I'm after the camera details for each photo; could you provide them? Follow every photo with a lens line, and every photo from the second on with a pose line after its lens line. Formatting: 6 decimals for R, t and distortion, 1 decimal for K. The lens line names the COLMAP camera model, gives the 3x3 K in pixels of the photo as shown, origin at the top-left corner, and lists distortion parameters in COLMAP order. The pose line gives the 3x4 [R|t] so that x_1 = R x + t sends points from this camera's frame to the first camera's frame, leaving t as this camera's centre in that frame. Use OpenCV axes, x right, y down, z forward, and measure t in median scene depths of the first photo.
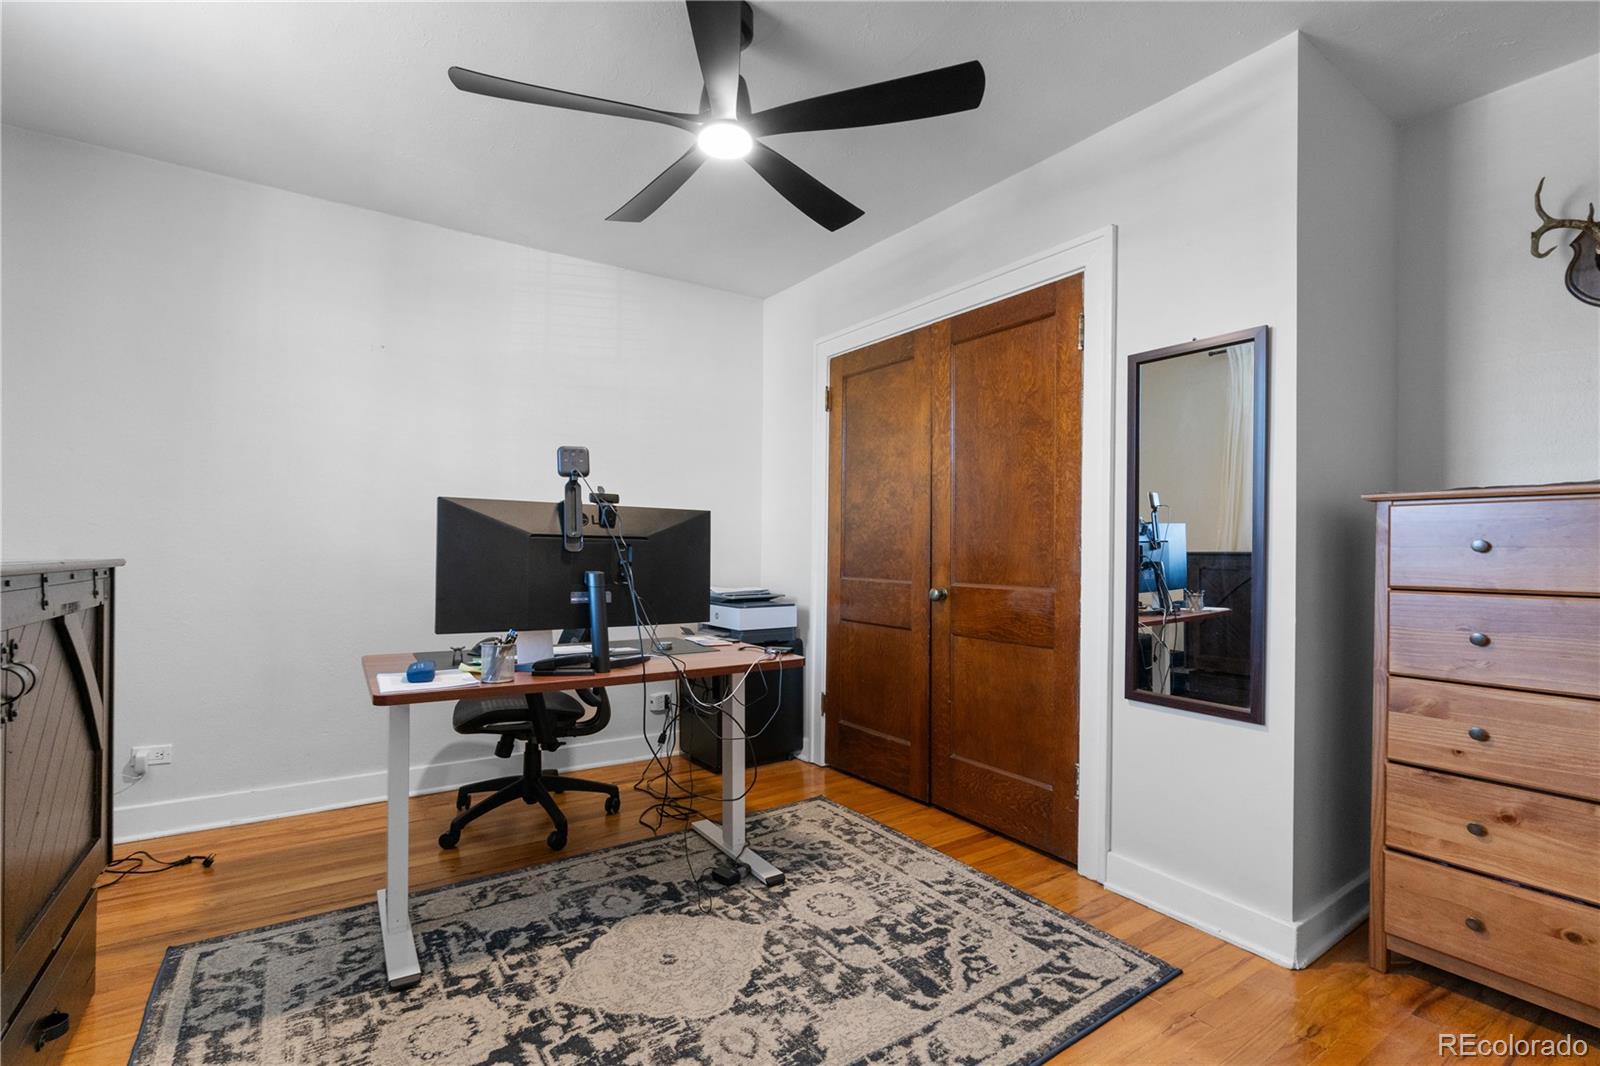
lens RADIAL K [[731.2, 0, 795.5], [0, 731.2, 567.7], [0, 0, 1]] dist [-0.015195, 0.006217]
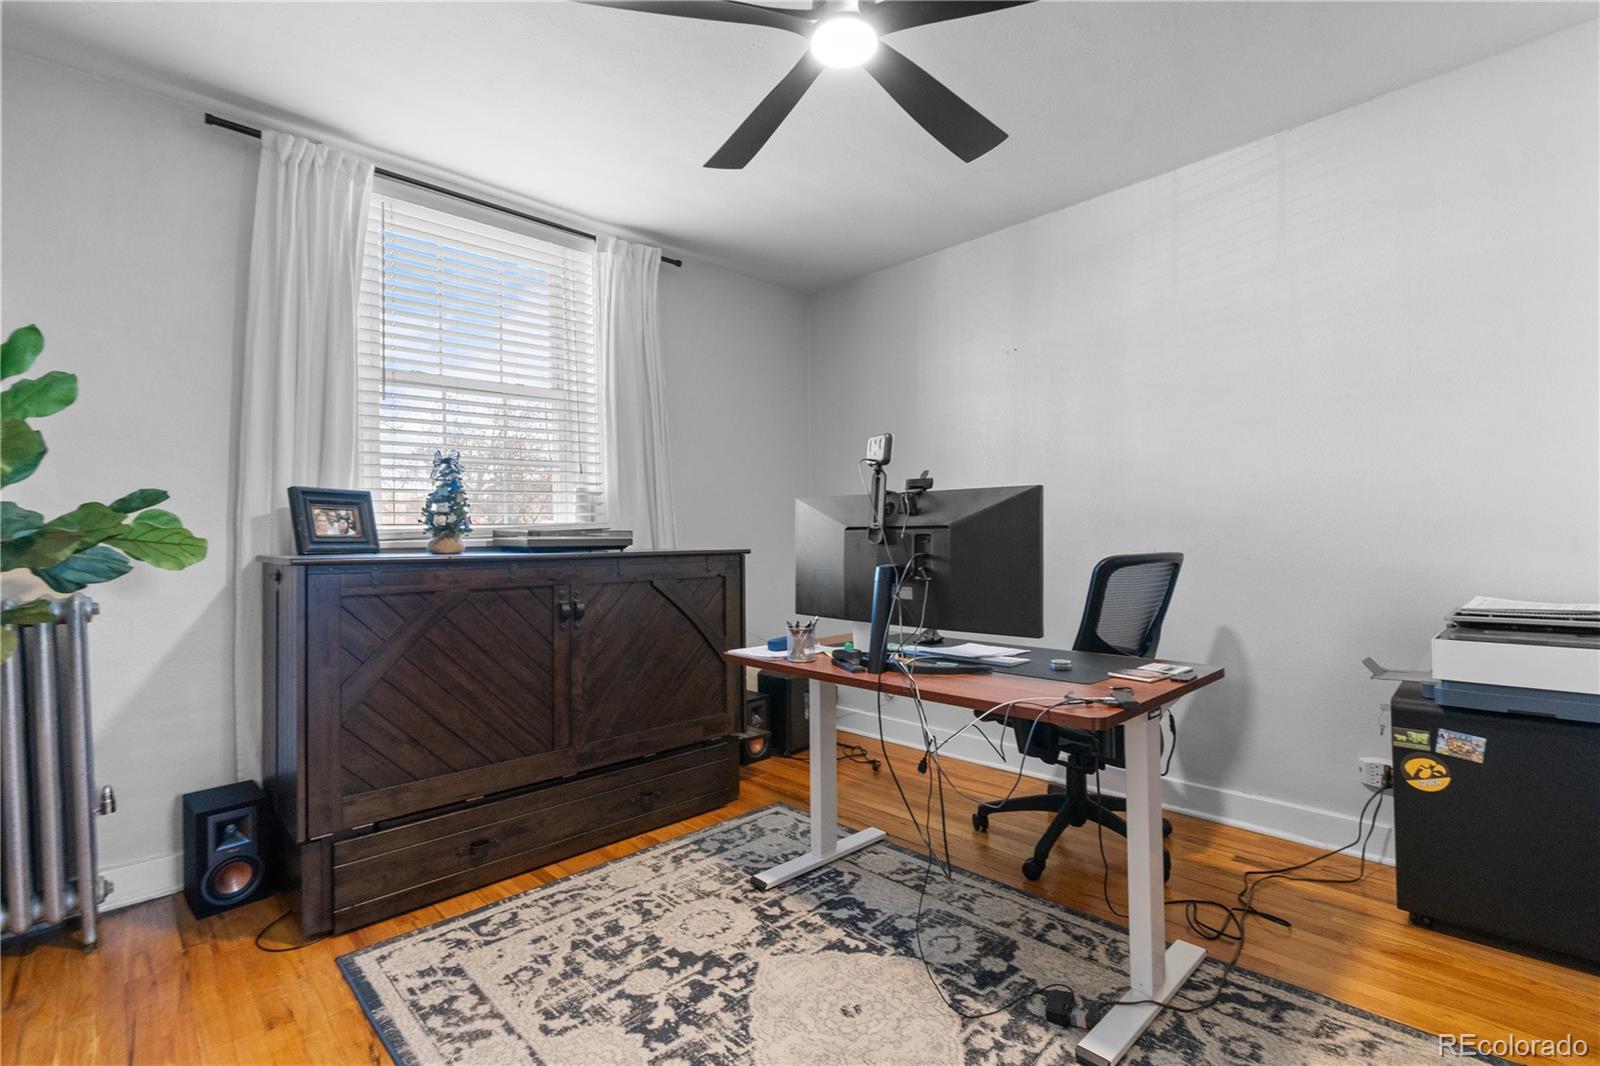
lens RADIAL K [[720.6, 0, 791.3], [0, 720.6, 541.6], [0, 0, 1]] dist [-0.004433, -0.000083]
pose [[0.169093, -0.005085, -0.985587, 0.543087], [-0.005039, 0.999969, -0.006024, -0.016043], [0.985587, 0.005984, 0.169062, 0.633617]]
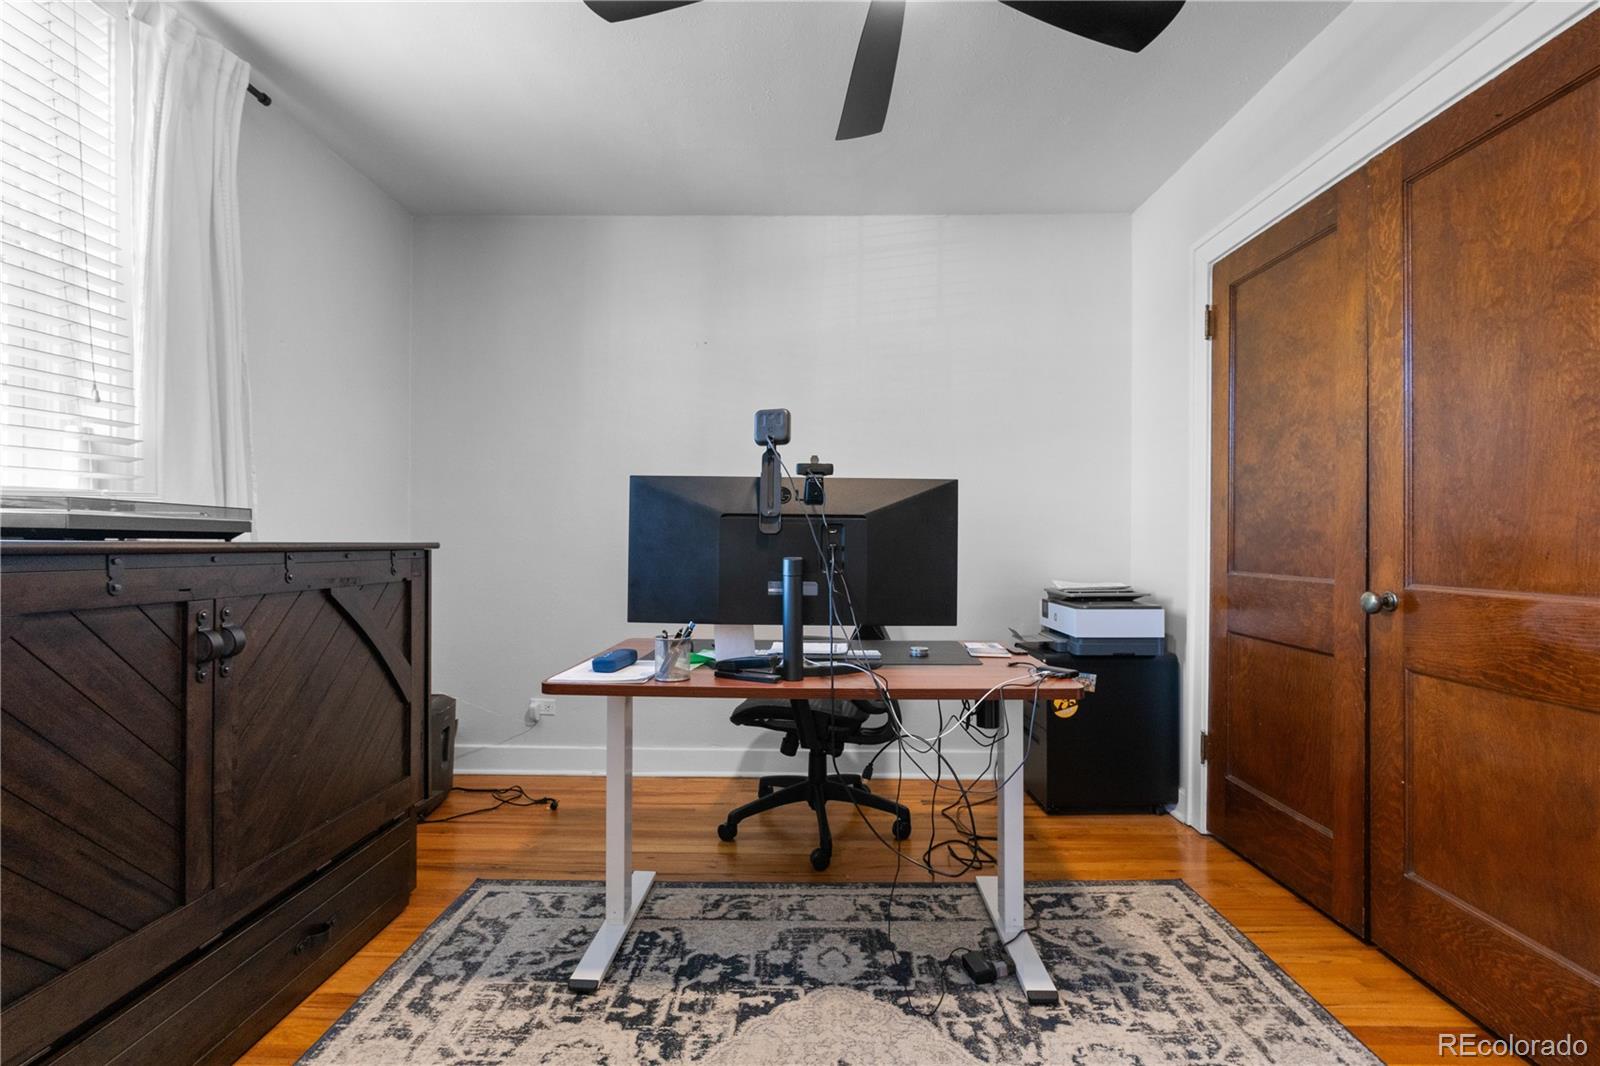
lens RADIAL K [[719.9, 0, 797.8], [0, 719.9, 551.7], [0, 0, 1]] dist [-0.014314, 0.006055]
pose [[0.819157, 0.003666, -0.573558, 0.173804], [-0.009642, 0.999926, -0.007380, 0.004211], [0.573489, 0.011575, 0.819132, 0.290863]]
